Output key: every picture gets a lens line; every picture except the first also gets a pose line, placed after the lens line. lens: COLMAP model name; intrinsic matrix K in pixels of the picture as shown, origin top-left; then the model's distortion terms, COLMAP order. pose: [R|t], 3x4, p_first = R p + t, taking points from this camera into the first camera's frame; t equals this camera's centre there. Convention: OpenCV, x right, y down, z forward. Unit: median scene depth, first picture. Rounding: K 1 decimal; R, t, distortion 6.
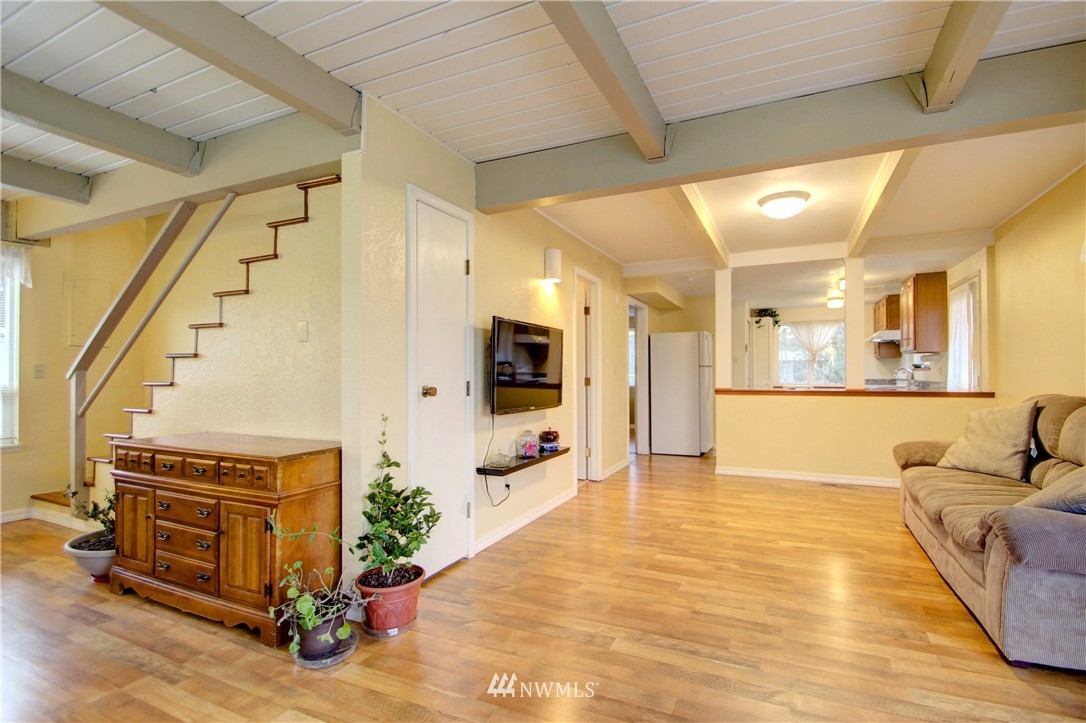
lens RADIAL K [[505.9, 0, 558.4], [0, 505.9, 369.0], [0, 0, 1]] dist [0.017036, -0.019481]
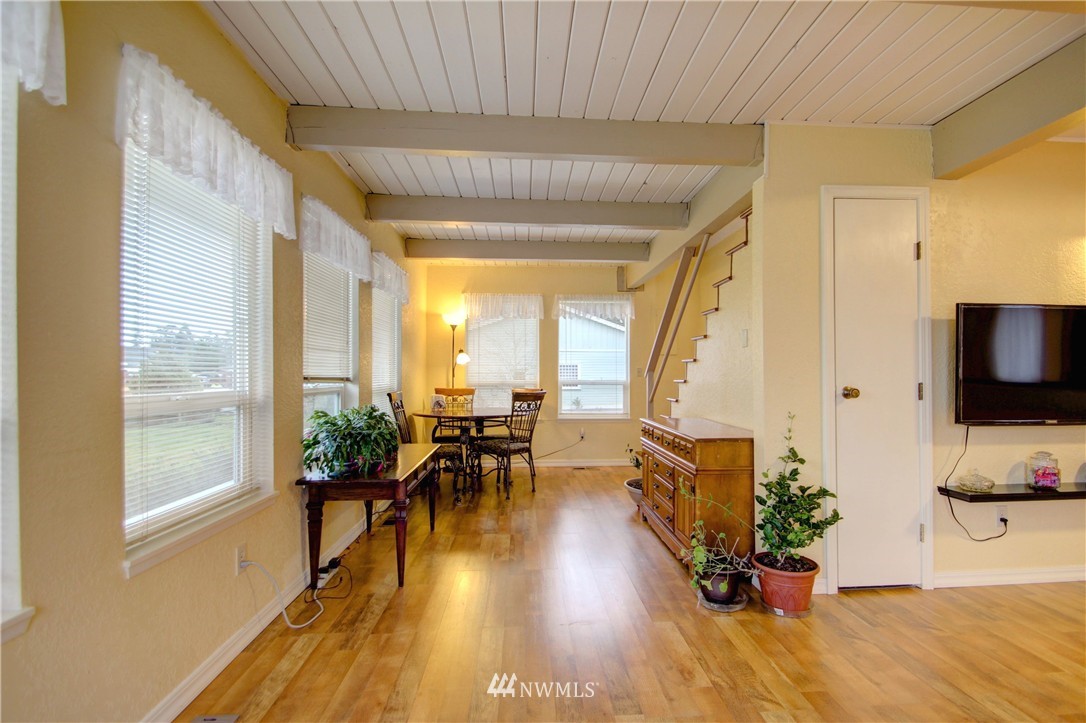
lens RADIAL K [[505.9, 0, 558.4], [0, 505.9, 369.0], [0, 0, 1]] dist [0.017036, -0.019481]
pose [[0.478351, -0.007333, -0.878138, 0.343701], [0.007370, 0.999963, -0.004335, -0.000536], [0.878138, -0.004398, 0.478387, 0.056926]]
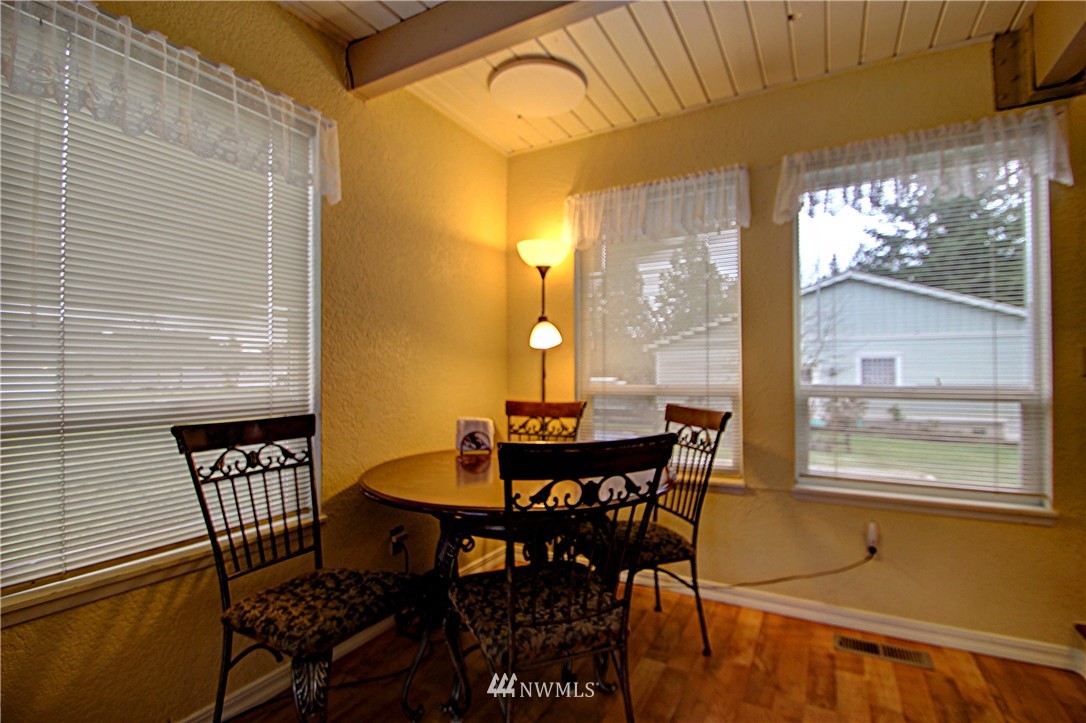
lens RADIAL K [[505.9, 0, 558.4], [0, 505.9, 369.0], [0, 0, 1]] dist [0.017036, -0.019481]
pose [[-0.068232, -0.005095, -0.997656, -0.848450], [0.014183, 0.999881, -0.006076, 0.010852], [0.997569, -0.014565, -0.068152, 0.855431]]
